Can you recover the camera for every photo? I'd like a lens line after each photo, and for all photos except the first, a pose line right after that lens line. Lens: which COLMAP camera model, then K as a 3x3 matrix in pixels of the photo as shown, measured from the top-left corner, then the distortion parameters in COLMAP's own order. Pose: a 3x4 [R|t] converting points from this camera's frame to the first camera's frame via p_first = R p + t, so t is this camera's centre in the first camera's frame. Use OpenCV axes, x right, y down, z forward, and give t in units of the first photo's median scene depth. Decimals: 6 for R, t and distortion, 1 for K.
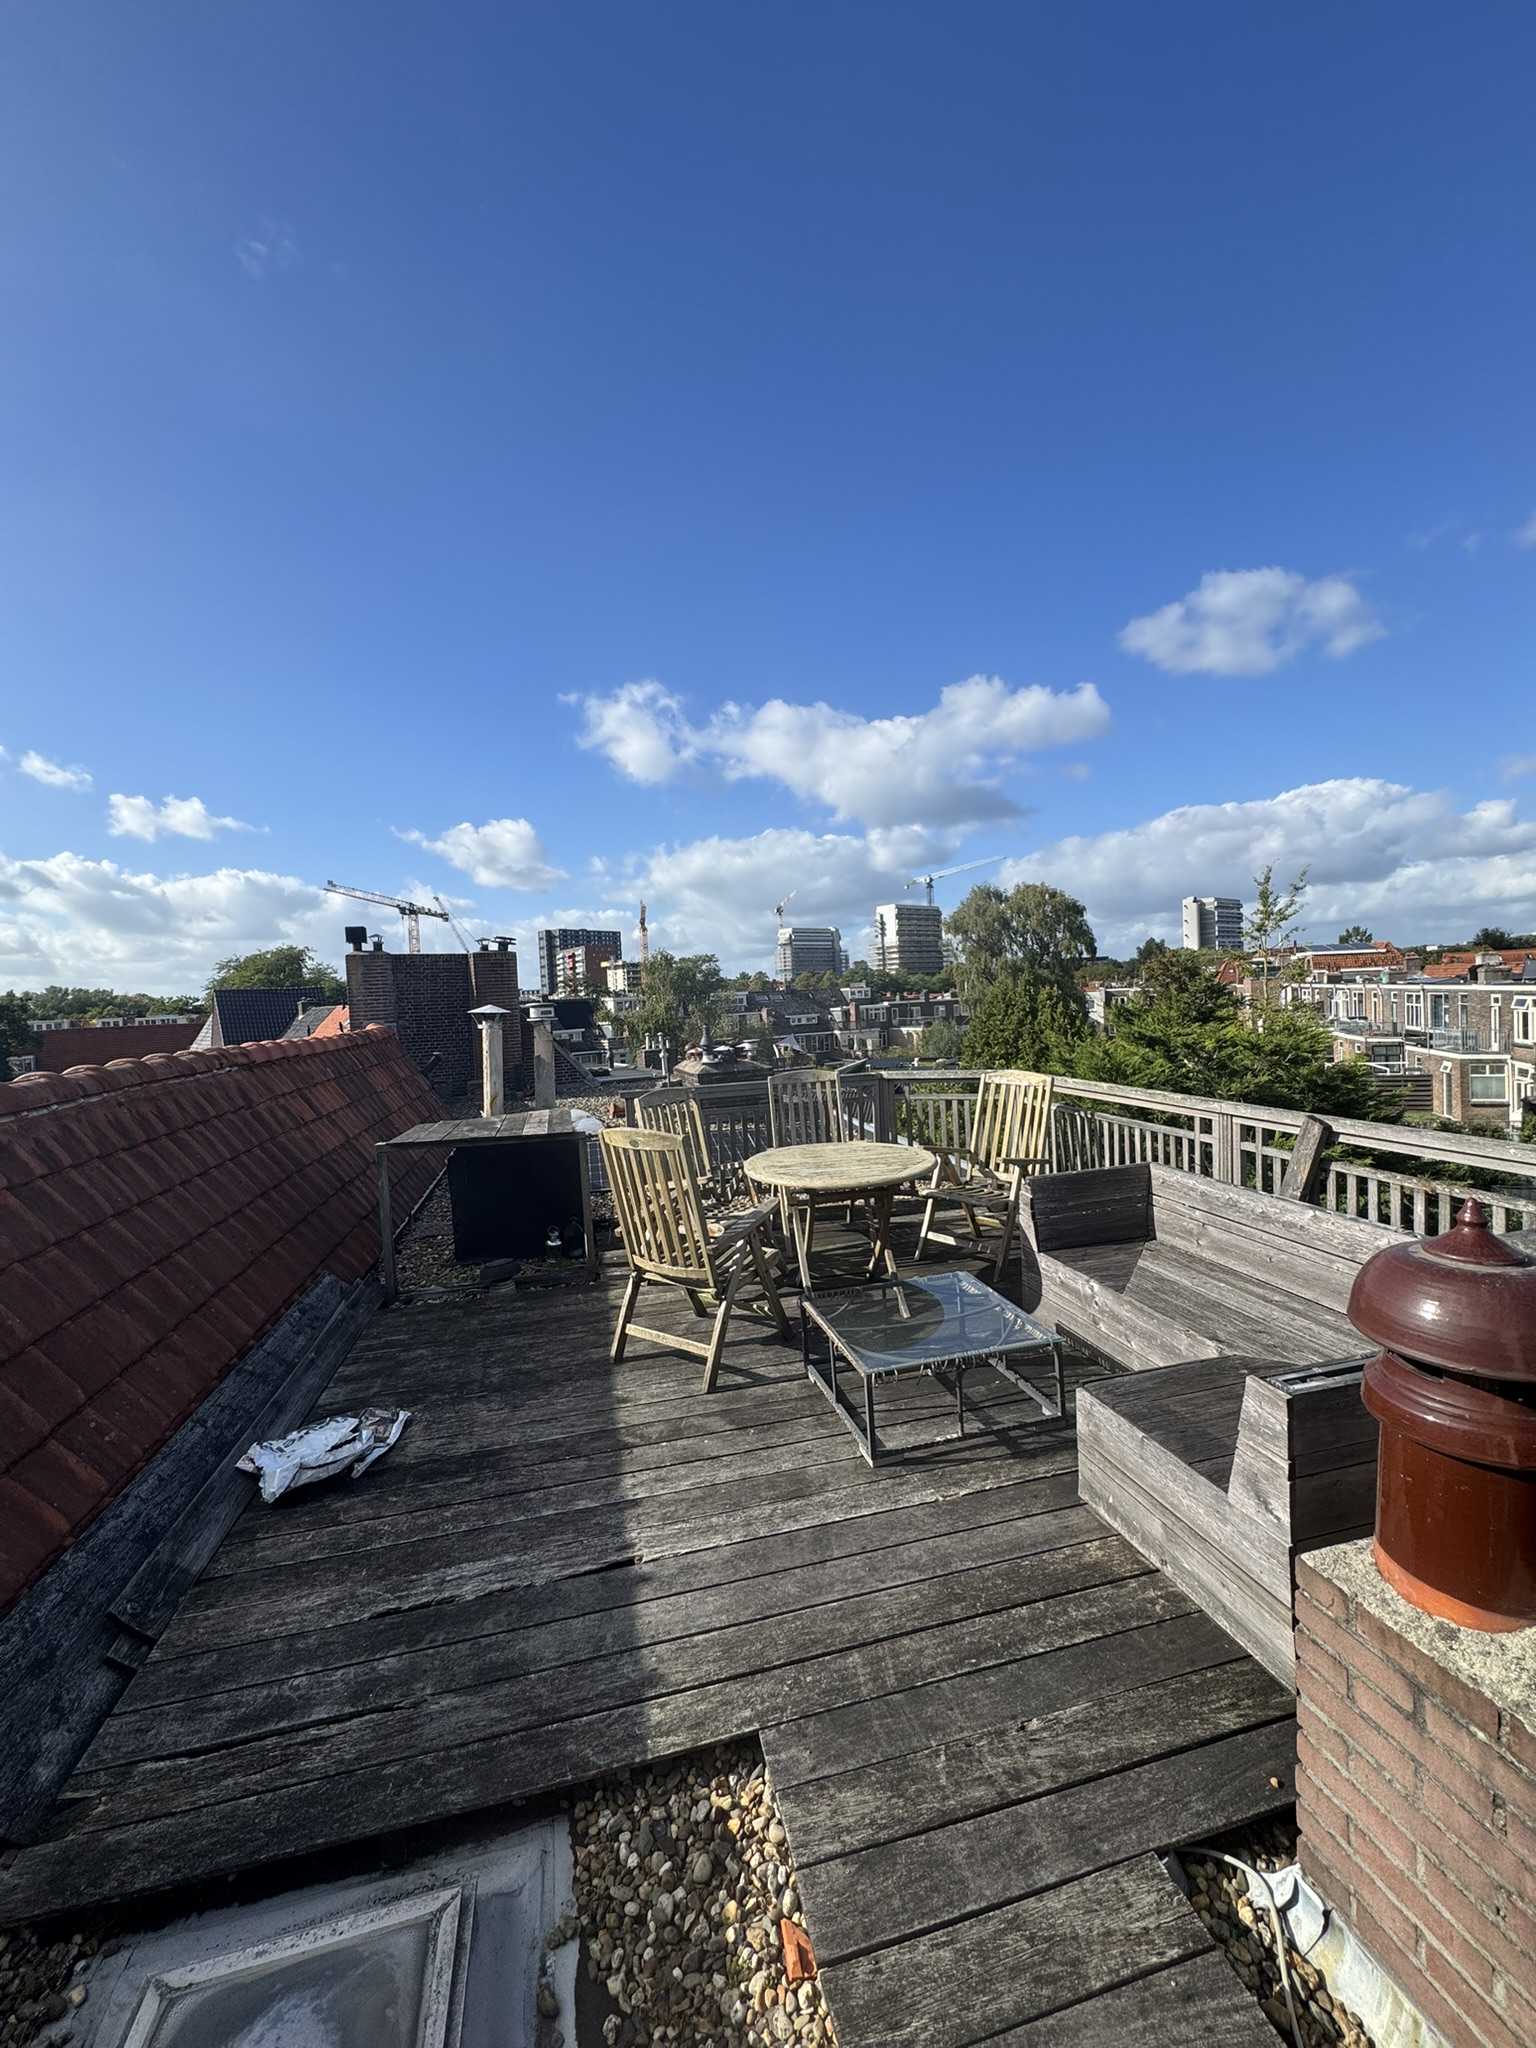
lens RADIAL K [[815.0, 0, 771.6], [0, 815.0, 1010.6], [0, 0, 1]] dist [0.007081, -0.000390]
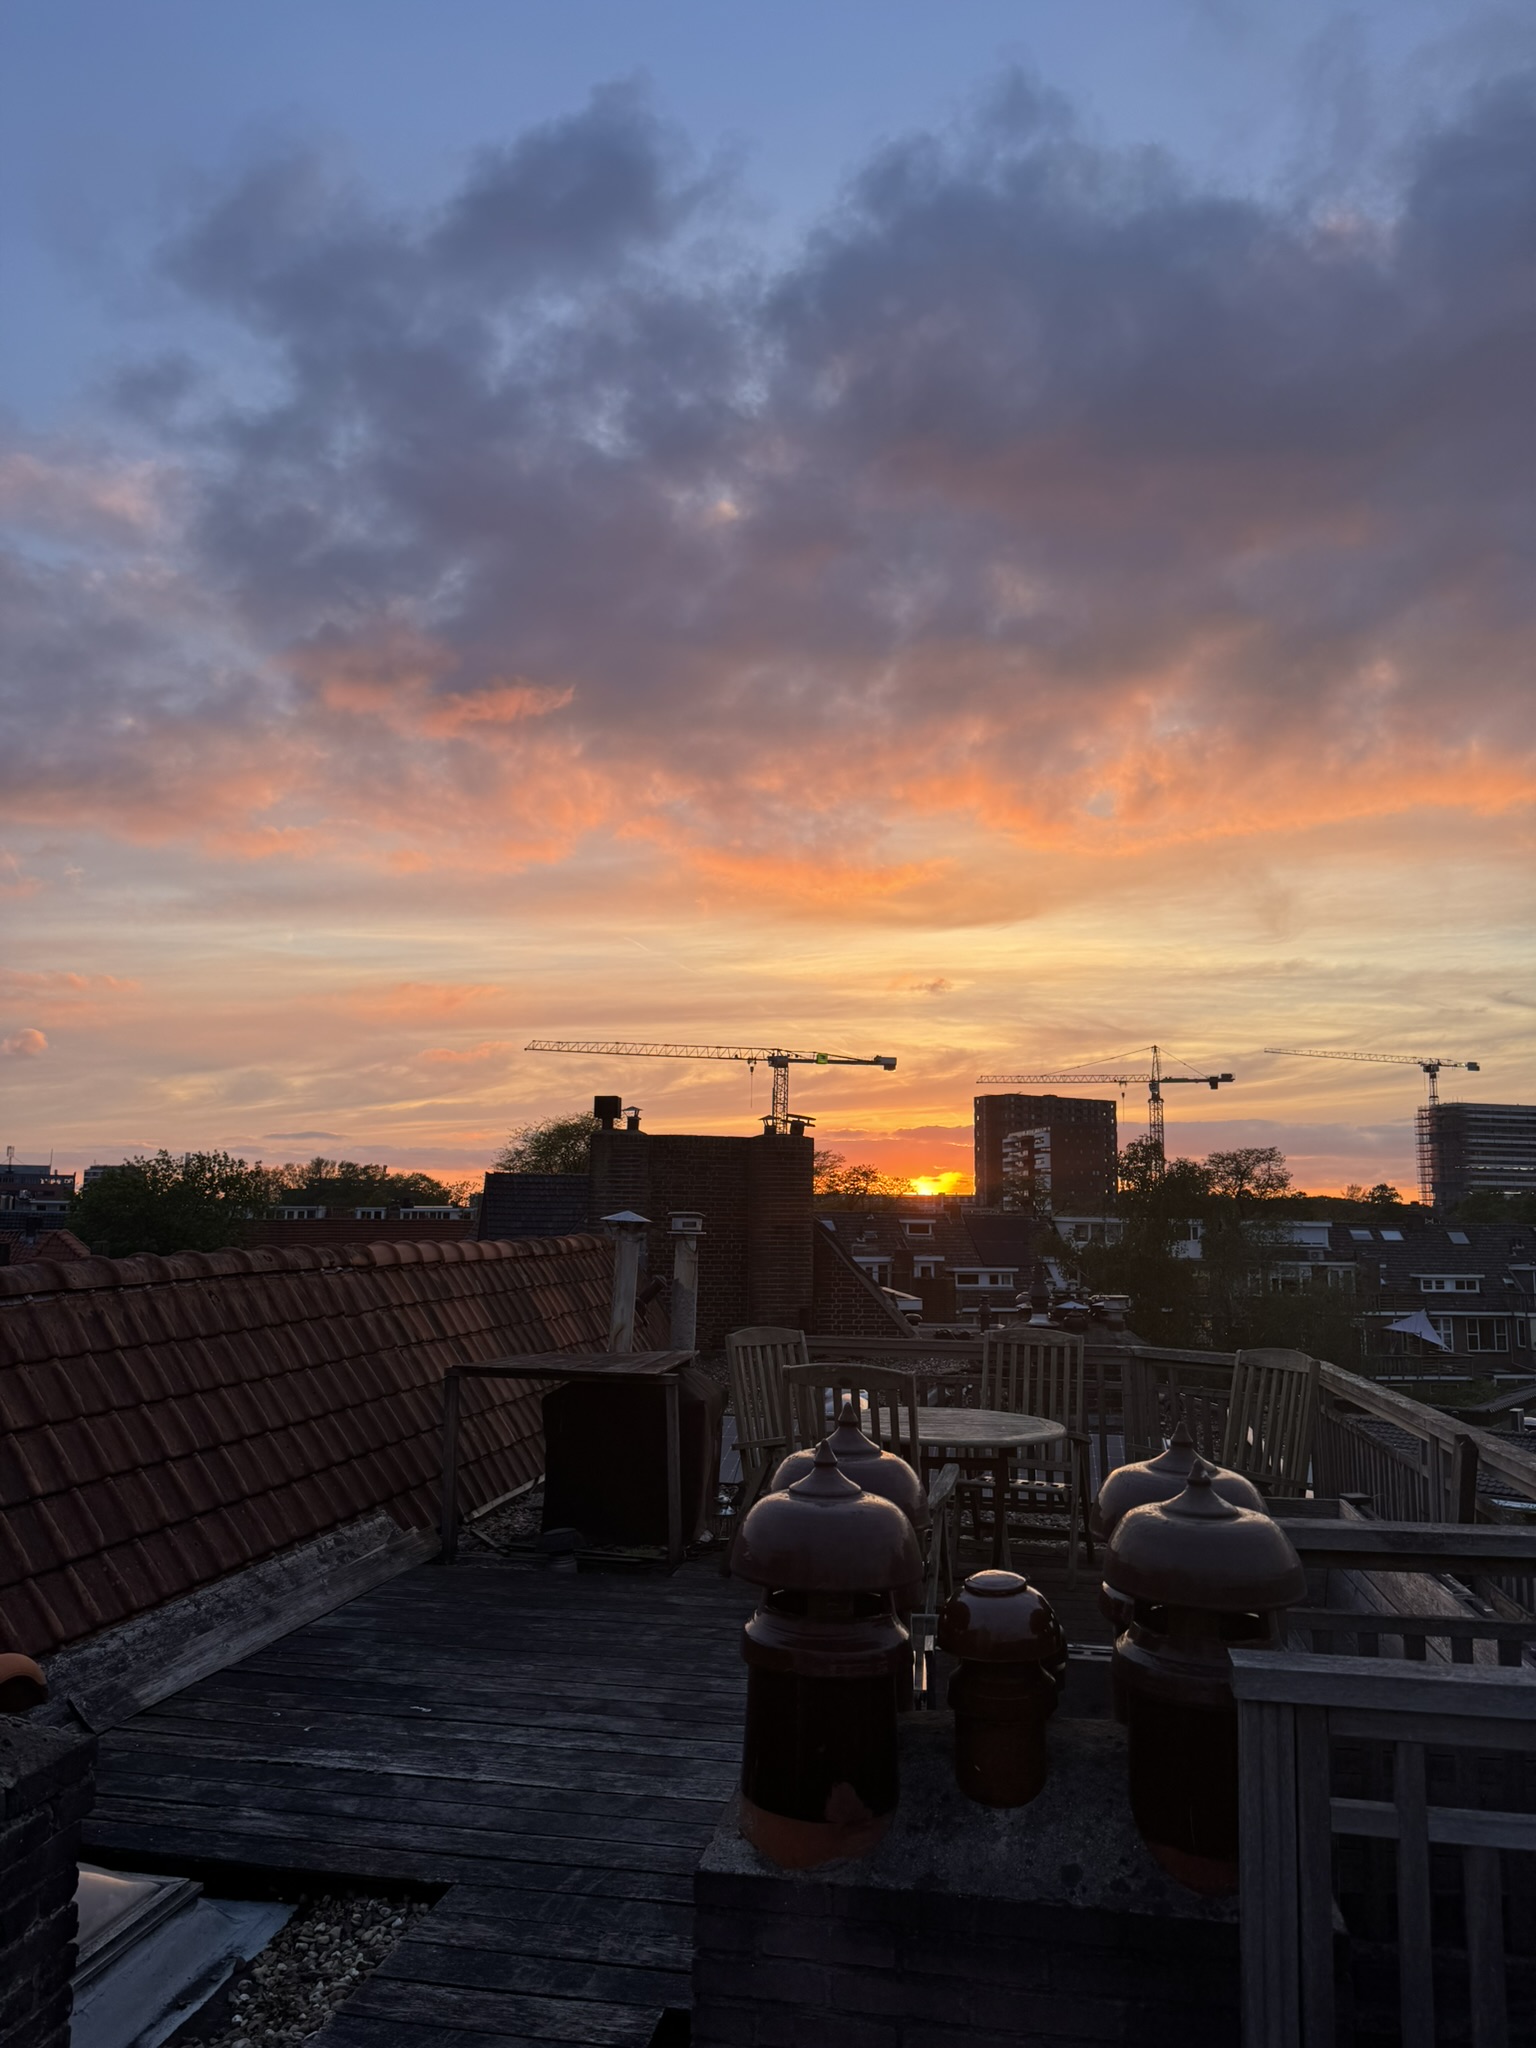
lens RADIAL K [[1427.0, 0, 766.2], [0, 1427.0, 1019.5], [0, 0, 1]] dist [0.042381, -0.004763]
pose [[0.912303, 0.000399, -0.409516, 0.572417], [-0.062668, 0.988358, -0.138644, -0.013683], [0.404693, 0.152149, 0.901706, -0.377877]]
